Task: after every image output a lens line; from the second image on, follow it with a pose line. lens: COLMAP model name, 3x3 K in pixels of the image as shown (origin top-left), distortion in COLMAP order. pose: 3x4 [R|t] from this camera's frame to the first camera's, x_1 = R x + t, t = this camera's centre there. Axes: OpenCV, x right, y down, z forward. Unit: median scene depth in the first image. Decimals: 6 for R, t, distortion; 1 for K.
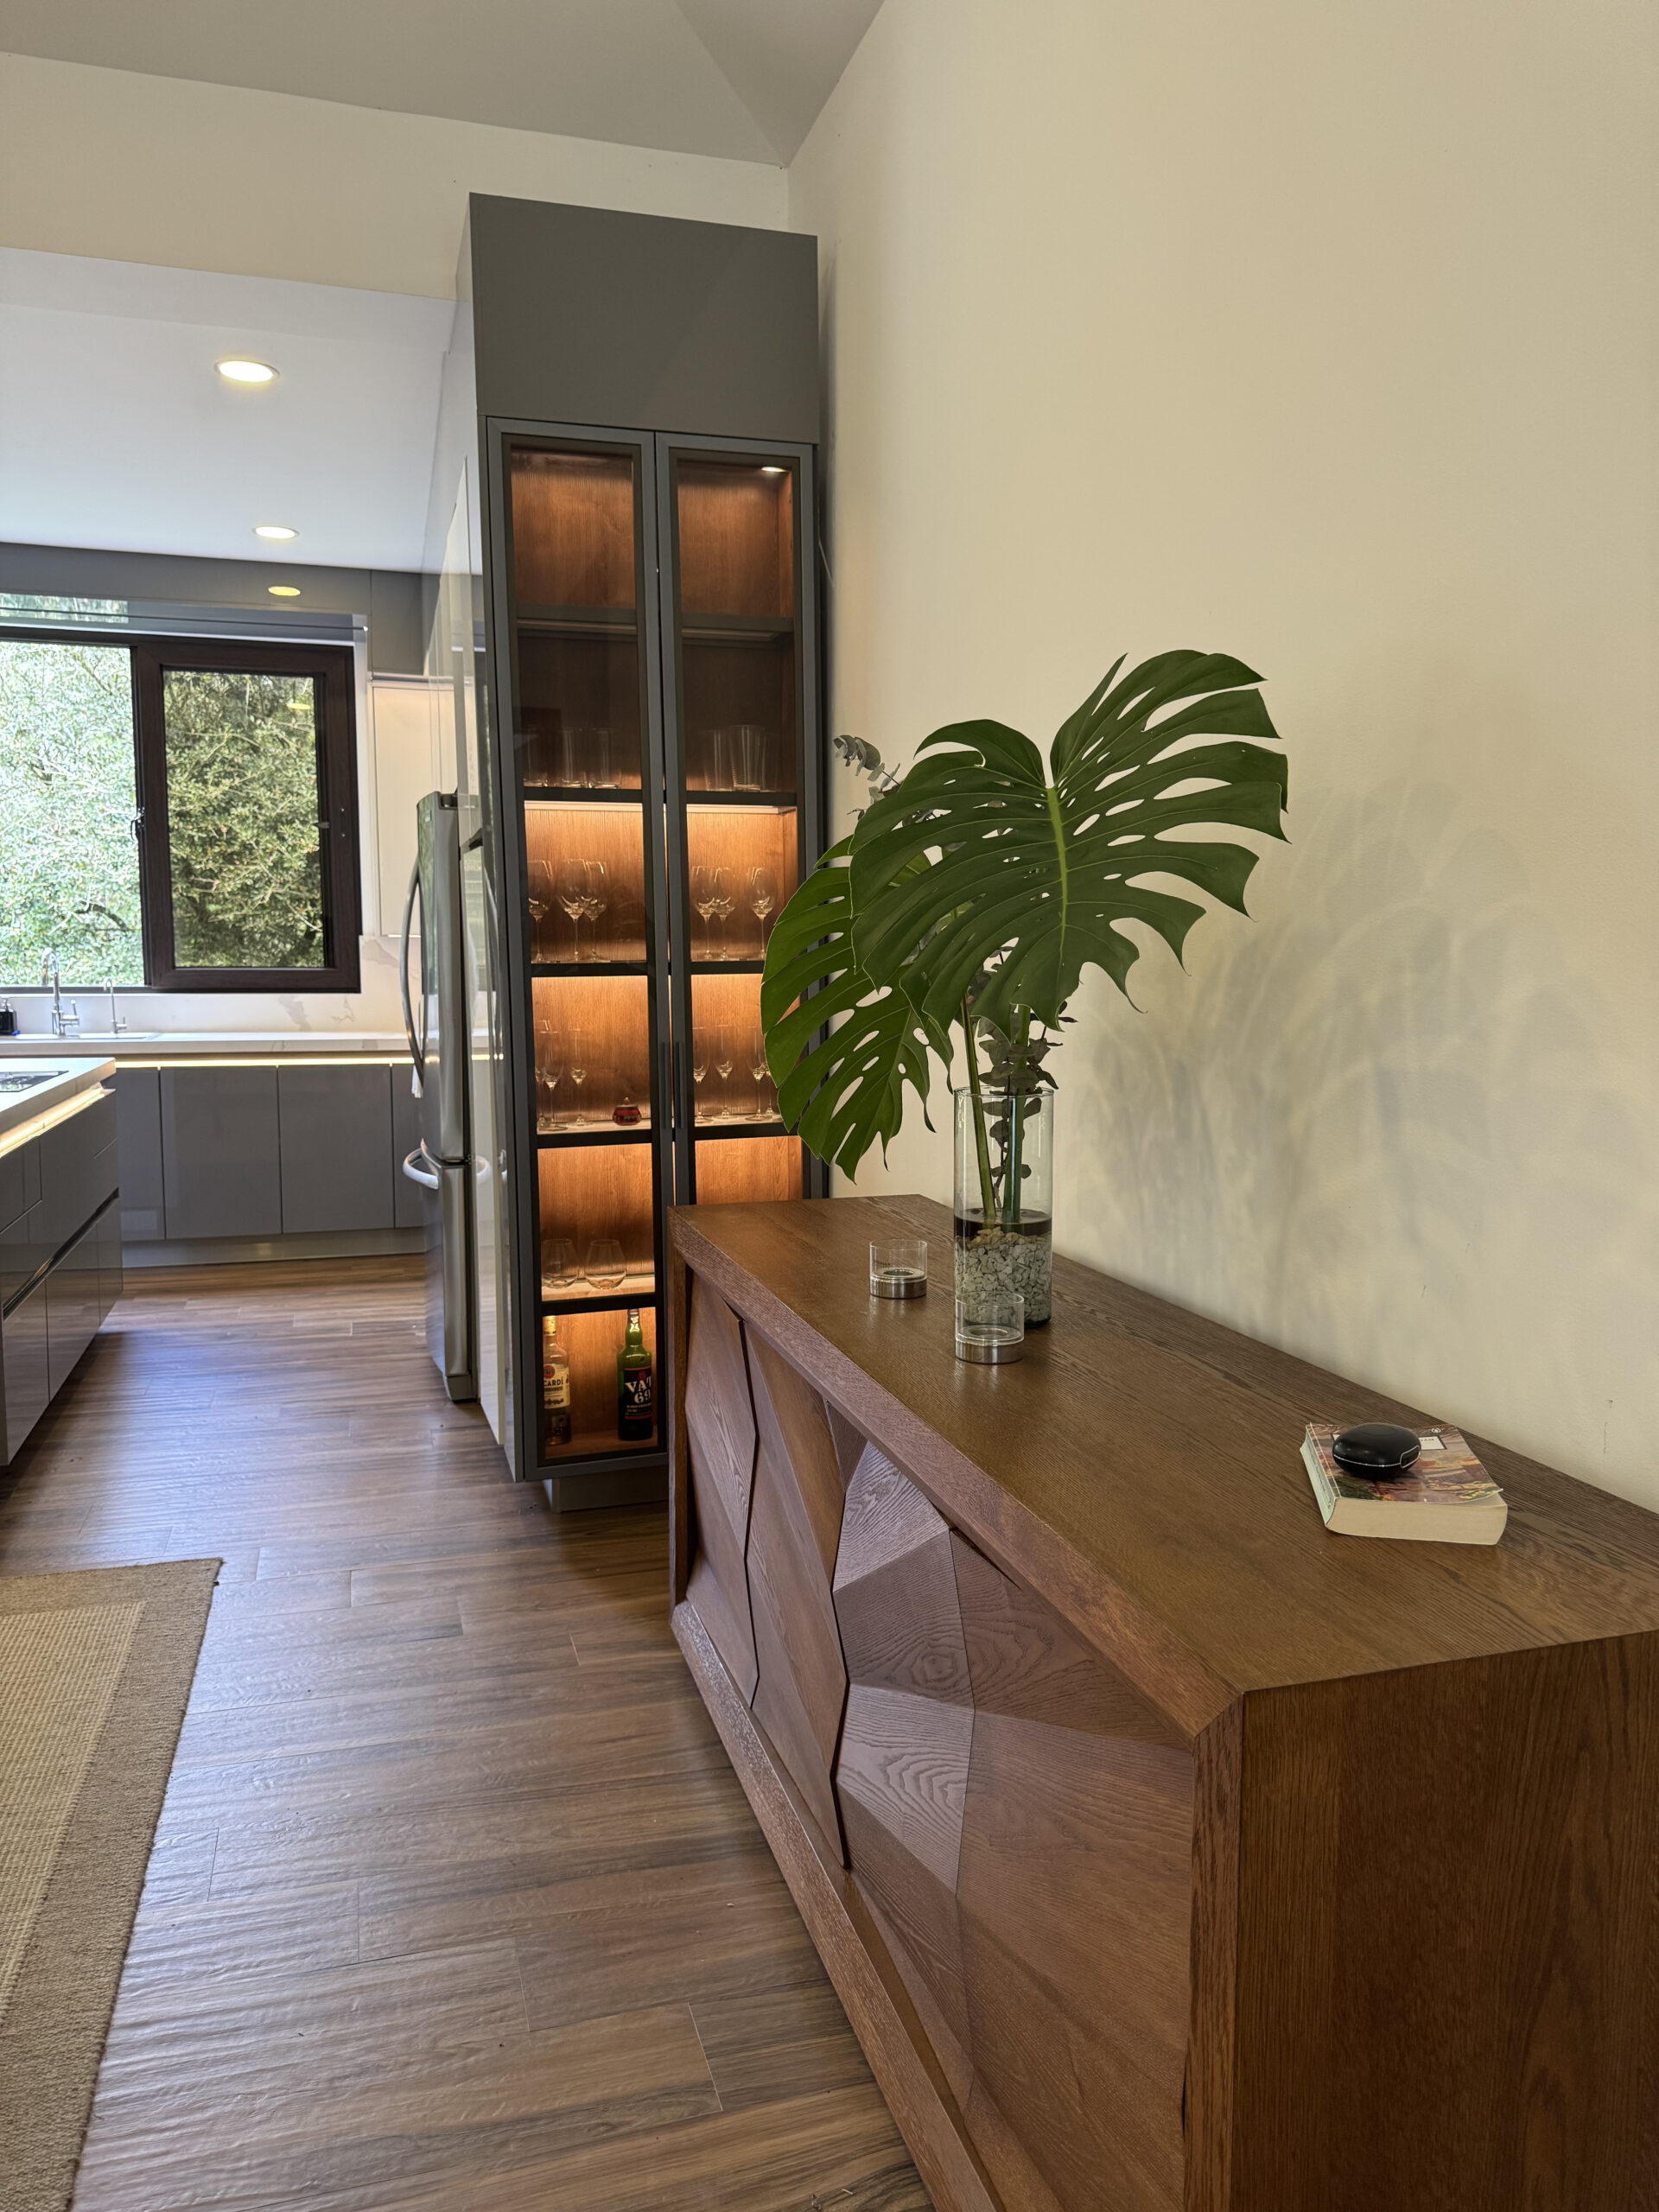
lens RADIAL K [[1578.4, 0, 844.9], [0, 1578.4, 1108.8], [0, 0, 1]] dist [0.004652, 0.000124]
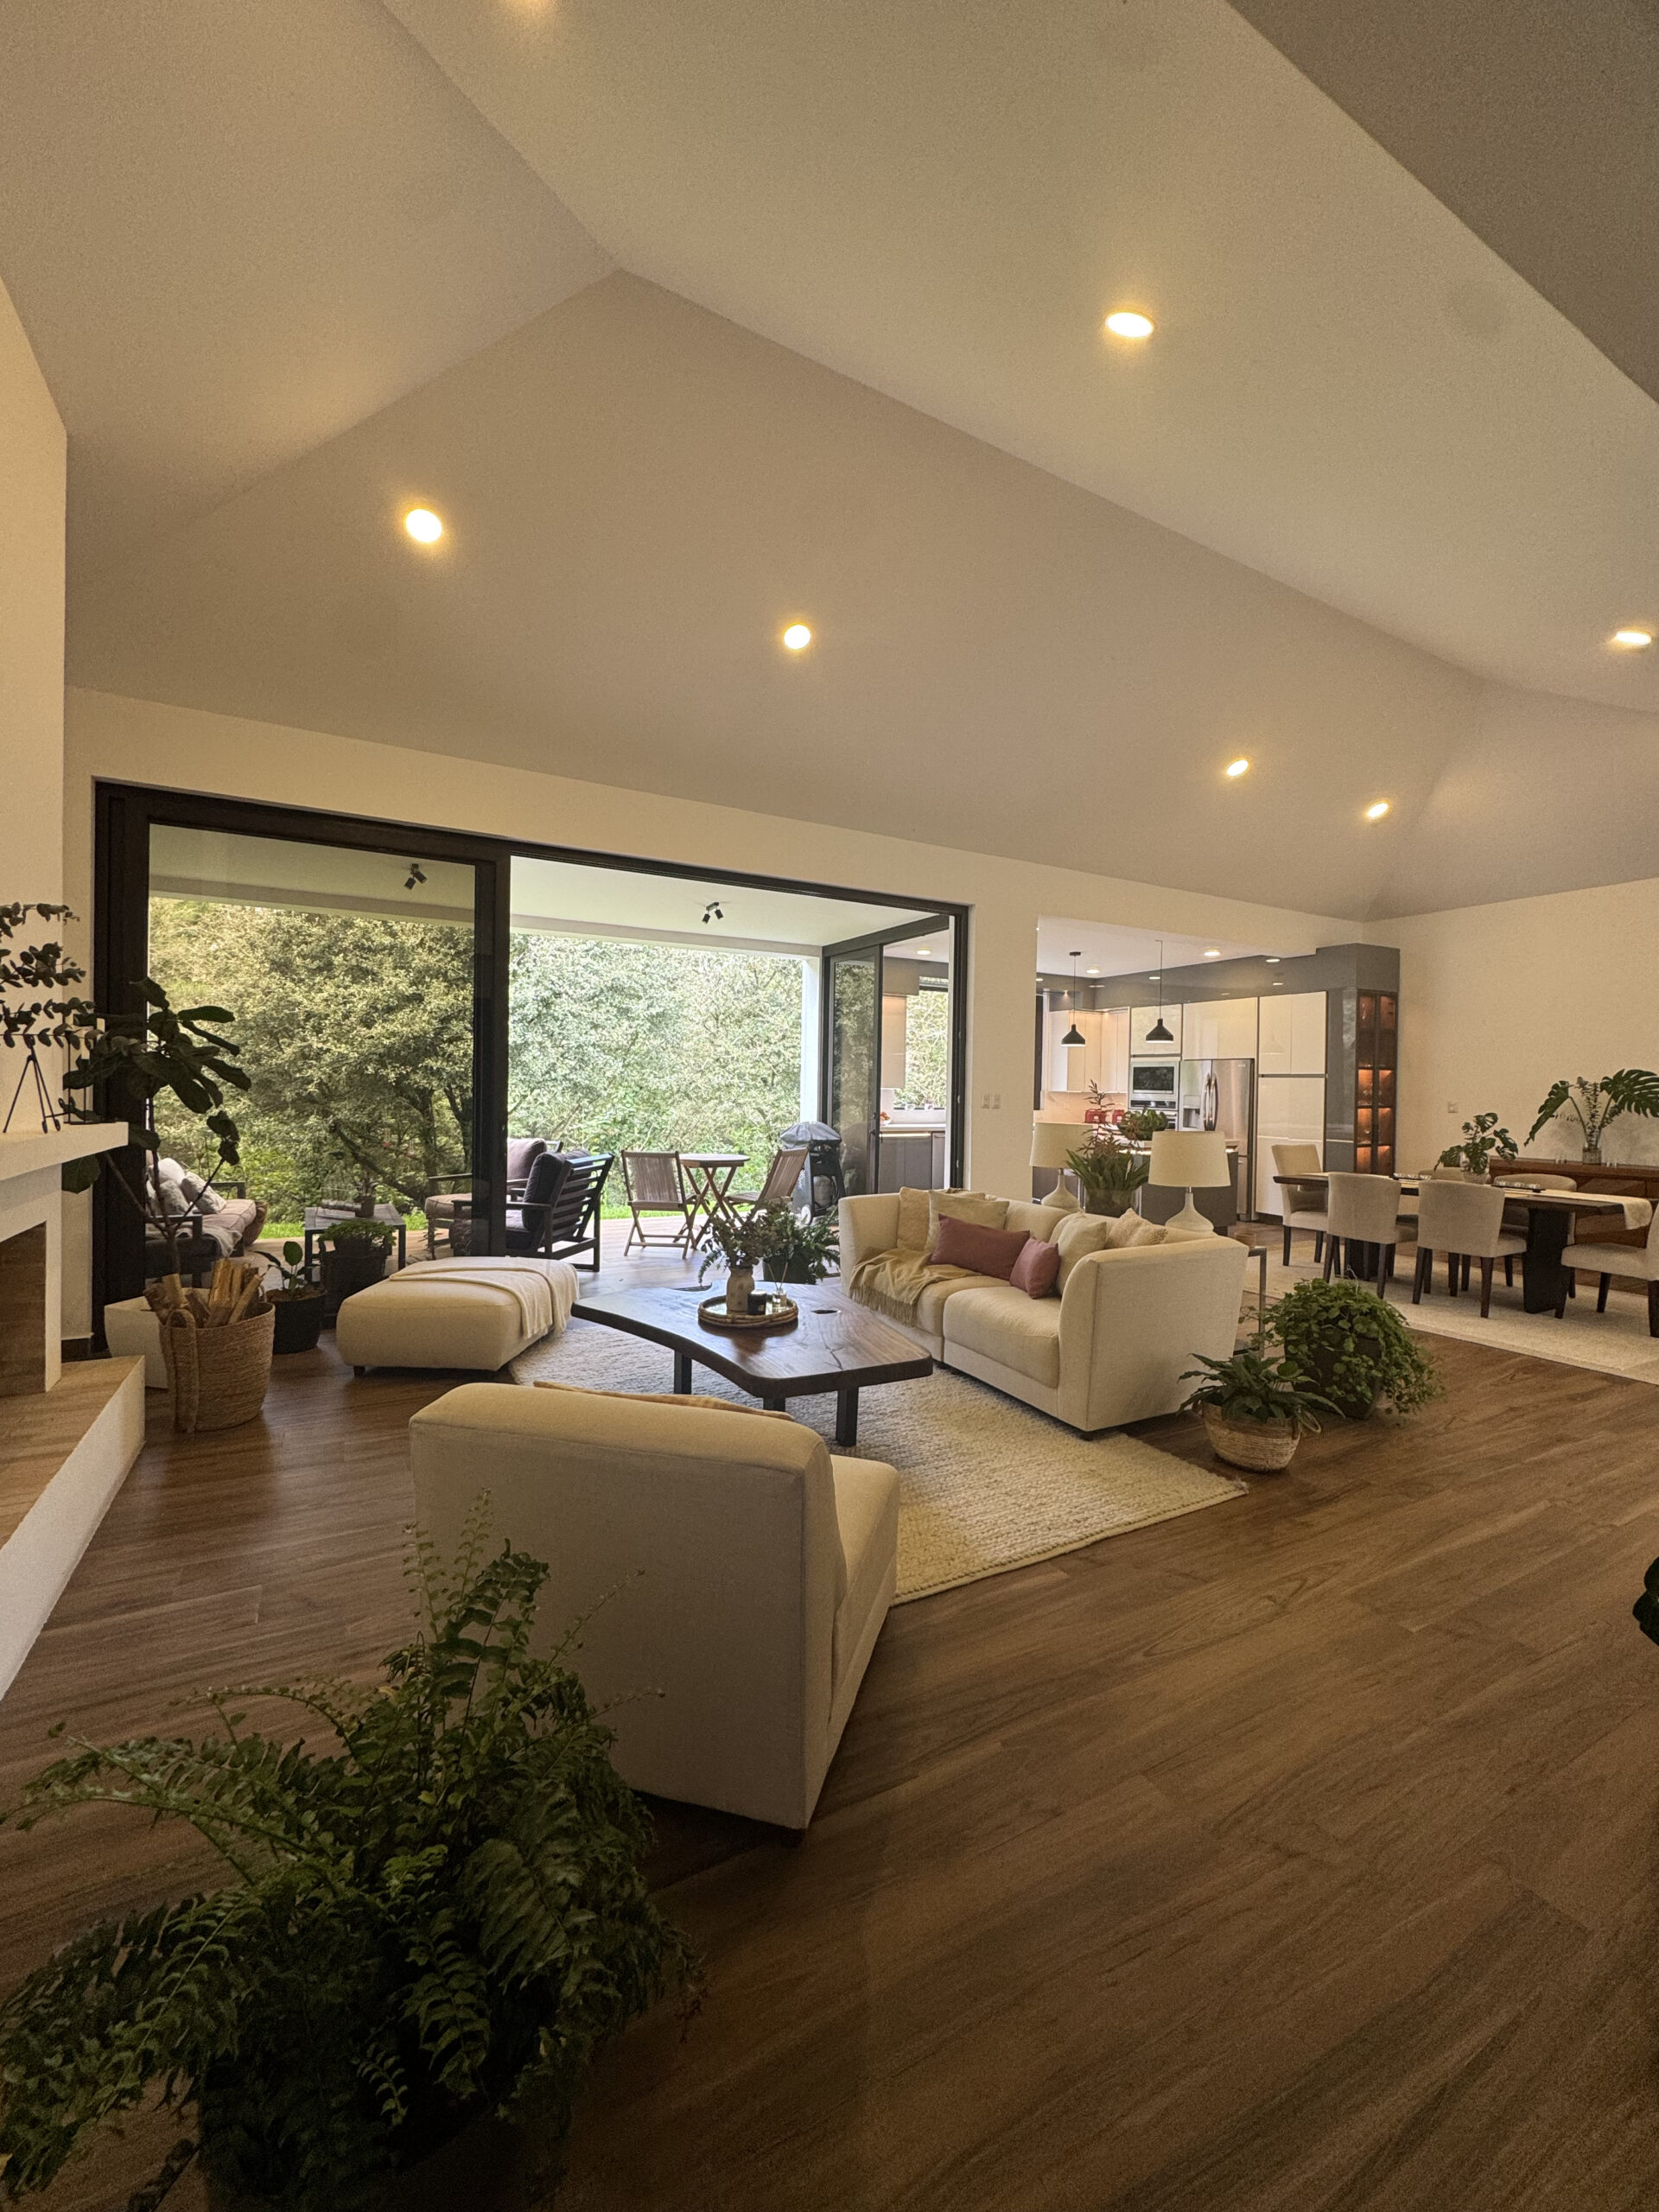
lens RADIAL K [[883.7, 0, 831.9], [0, 883.7, 1099.5], [0, 0, 1]] dist [-0.002912, -0.000249]
pose [[0.978702, 0.010140, 0.205034, -1.083323], [0.006904, 0.996589, -0.082239, 0.041939], [-0.205169, 0.081903, 0.975294, -0.567225]]
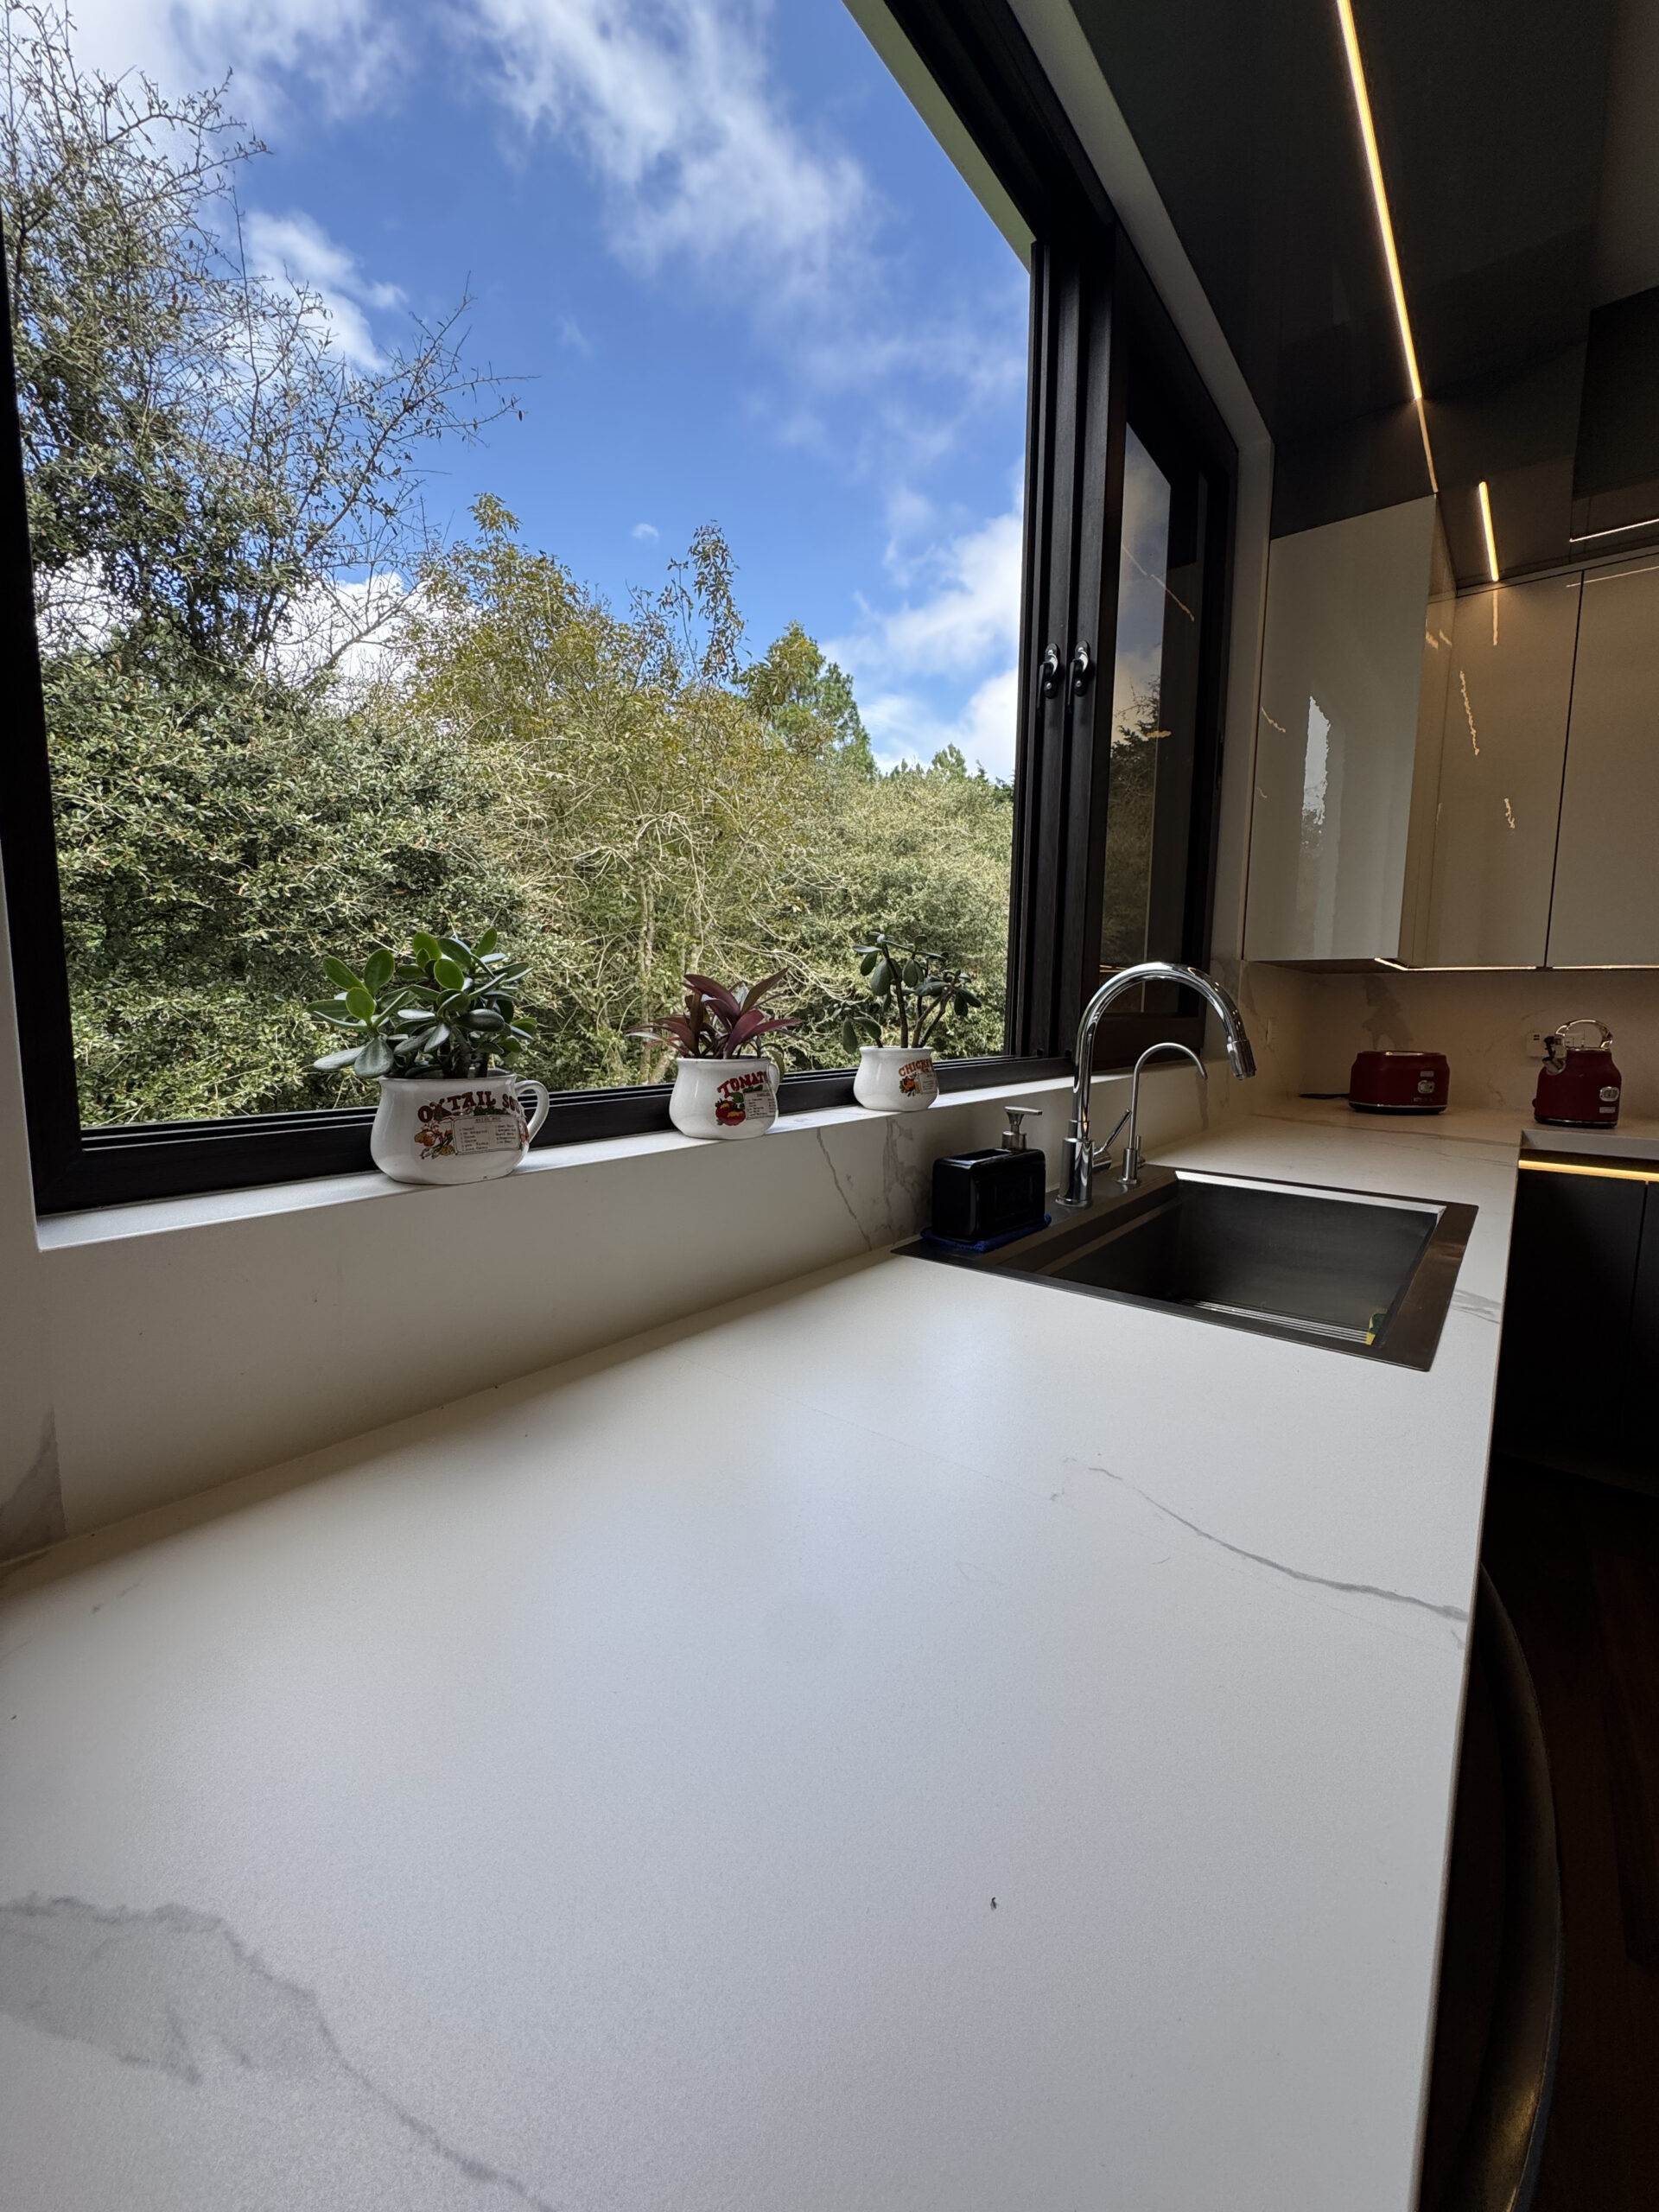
lens RADIAL K [[882.8, 0, 829.5], [0, 882.8, 1106.0], [0, 0, 1]] dist [-0.002619, -0.000208]
pose [[0.826873, -0.055071, 0.559686, -0.642611], [0.042473, 0.998467, 0.035496, -0.076723], [-0.560783, -0.005579, 0.827944, 0.845649]]
